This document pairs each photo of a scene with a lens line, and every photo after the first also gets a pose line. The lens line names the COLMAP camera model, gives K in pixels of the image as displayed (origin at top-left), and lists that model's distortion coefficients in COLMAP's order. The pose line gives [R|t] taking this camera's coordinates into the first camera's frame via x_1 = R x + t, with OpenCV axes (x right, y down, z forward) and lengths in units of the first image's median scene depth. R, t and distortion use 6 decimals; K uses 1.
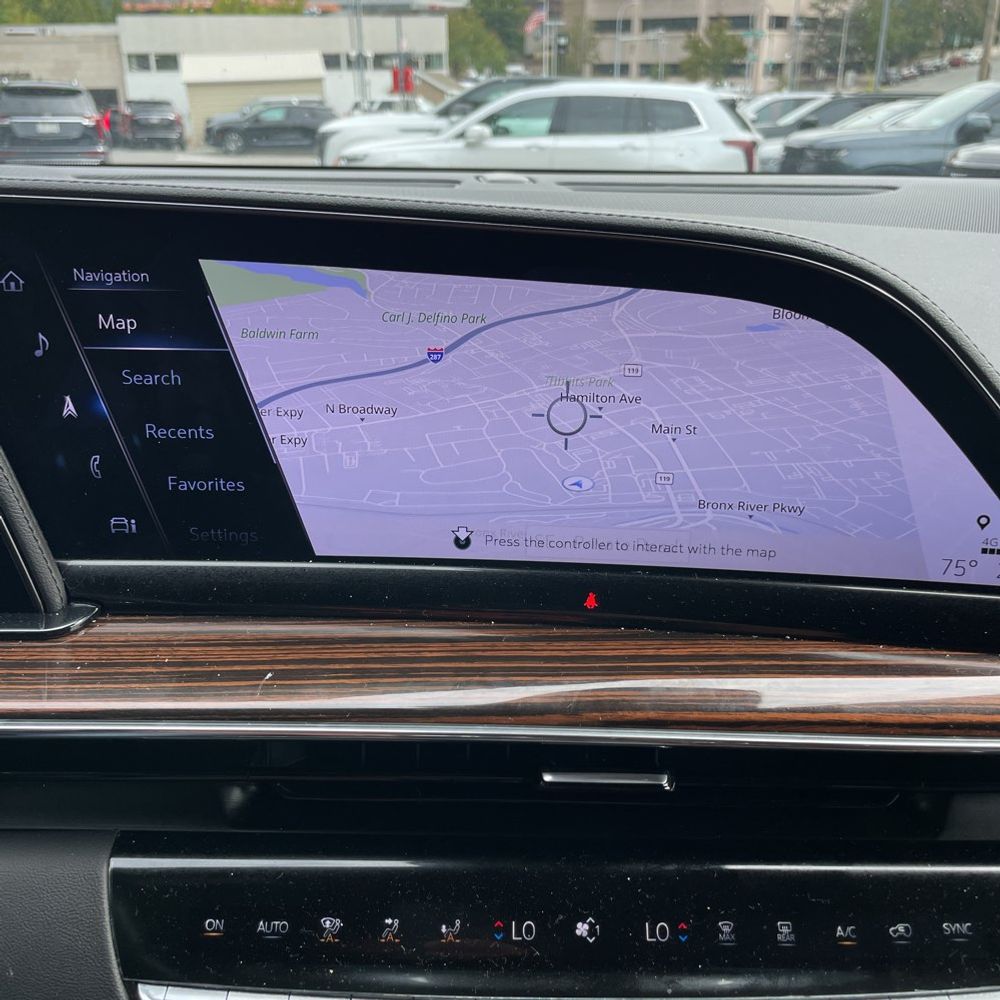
lens RADIAL K [[1029.2, 0, 500.0], [0, 1029.2, 500.0], [0, 0, 1]] dist [0.097624, -0.154015]
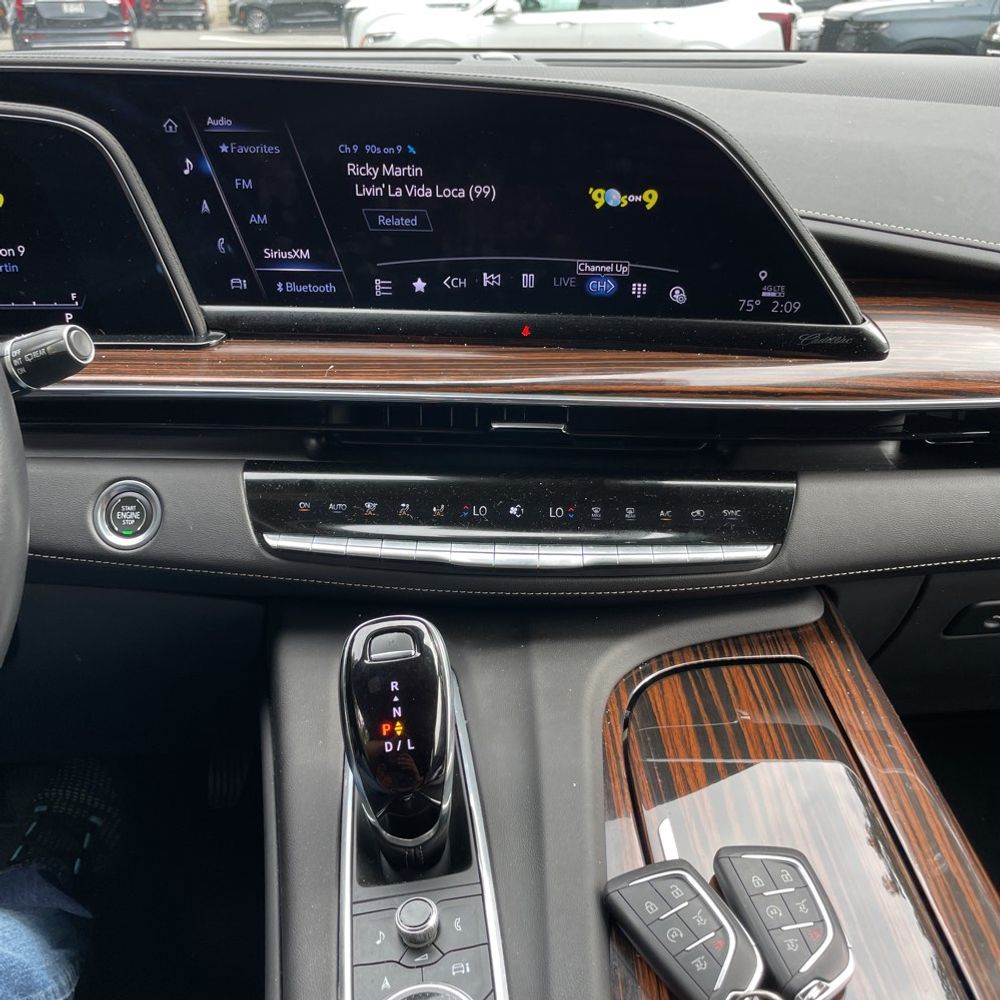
lens RADIAL K [[1046.0, 0, 498.6], [0, 1046.0, 516.2], [0, 0, 1]] dist [0.124373, -0.201105]
pose [[0.999413, 0.005475, -0.033826, 0.106967], [-0.001810, 0.994210, 0.107443, 0.219319], [0.034218, -0.107318, 0.993636, -0.706806]]
